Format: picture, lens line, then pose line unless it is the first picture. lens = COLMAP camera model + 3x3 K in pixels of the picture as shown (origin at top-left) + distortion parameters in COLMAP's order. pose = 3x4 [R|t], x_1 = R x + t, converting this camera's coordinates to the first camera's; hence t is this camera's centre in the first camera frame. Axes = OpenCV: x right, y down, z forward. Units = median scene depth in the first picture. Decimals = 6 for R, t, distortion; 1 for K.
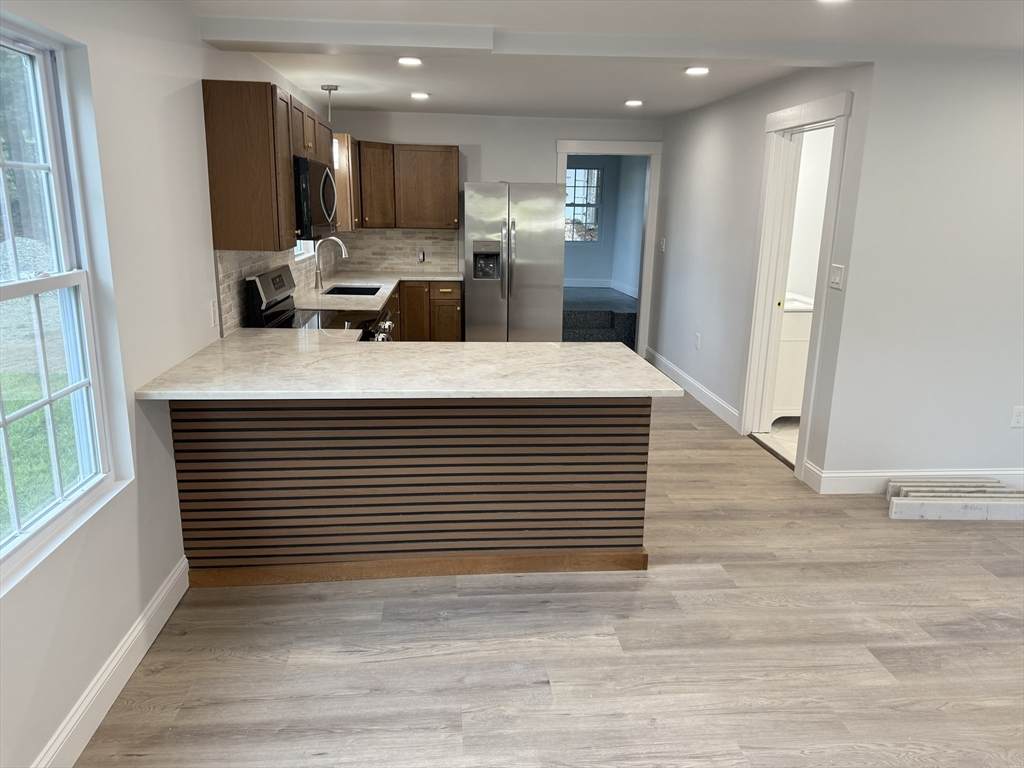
lens RADIAL K [[723.9, 0, 510.9], [0, 723.9, 374.0], [0, 0, 1]] dist [0.041958, -0.054167]
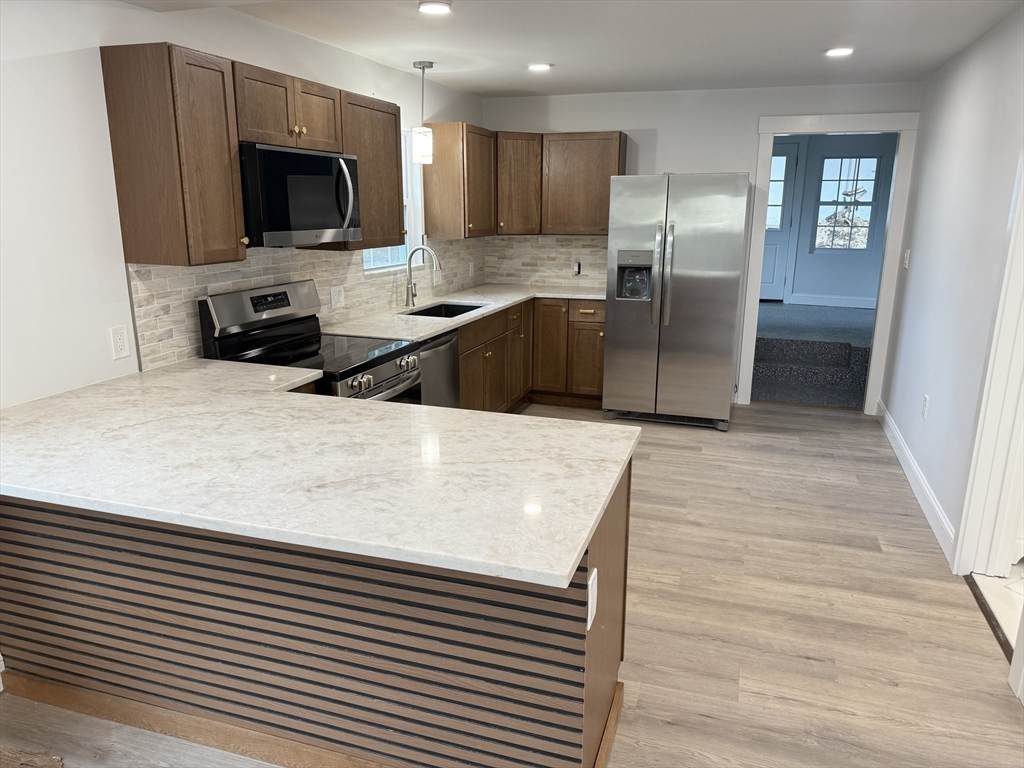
lens RADIAL K [[721.2, 0, 505.6], [0, 721.2, 383.0], [0, 0, 1]] dist [0.108437, -0.171860]
pose [[0.912433, 0.081683, -0.400992, 0.201074], [-0.079125, 0.996600, 0.022965, -0.058334], [0.401505, 0.010774, 0.915793, 0.276665]]
